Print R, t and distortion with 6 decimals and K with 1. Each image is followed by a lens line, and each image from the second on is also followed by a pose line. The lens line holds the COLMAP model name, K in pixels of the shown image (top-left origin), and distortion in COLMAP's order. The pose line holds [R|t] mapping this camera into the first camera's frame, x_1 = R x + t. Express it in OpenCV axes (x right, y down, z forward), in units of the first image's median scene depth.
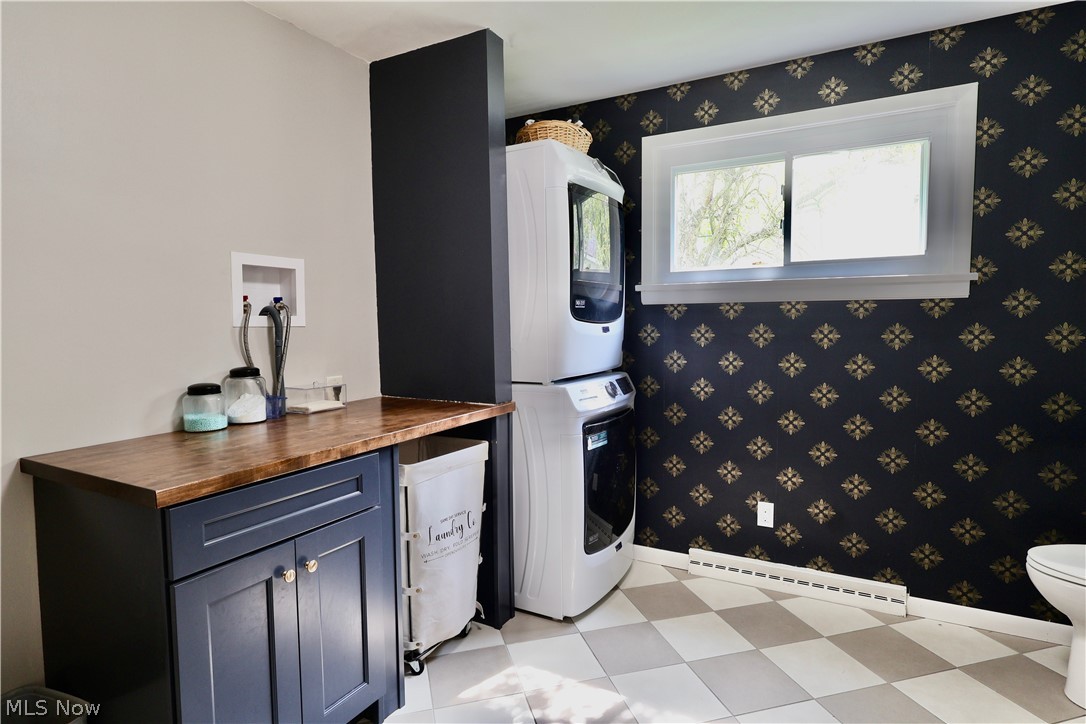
lens RADIAL K [[567.8, 0, 547.3], [0, 567.8, 360.8], [0, 0, 1]] dist [-0.007419, 0.001068]
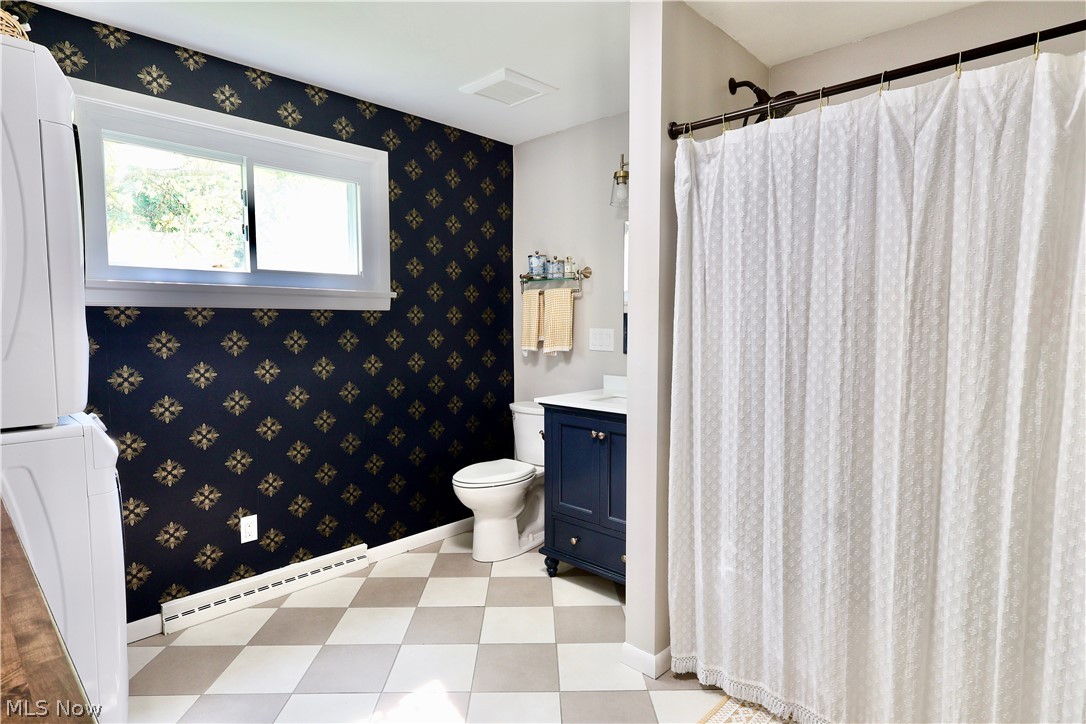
lens RADIAL K [[587.0, 0, 545.9], [0, 587.0, 363.8], [0, 0, 1]] dist [0.004148, 0.001245]
pose [[0.266840, -0.057415, 0.962029, -0.437219], [0.070480, 0.996713, 0.039936, -0.013187], [-0.961160, 0.057147, 0.270010, 0.235519]]
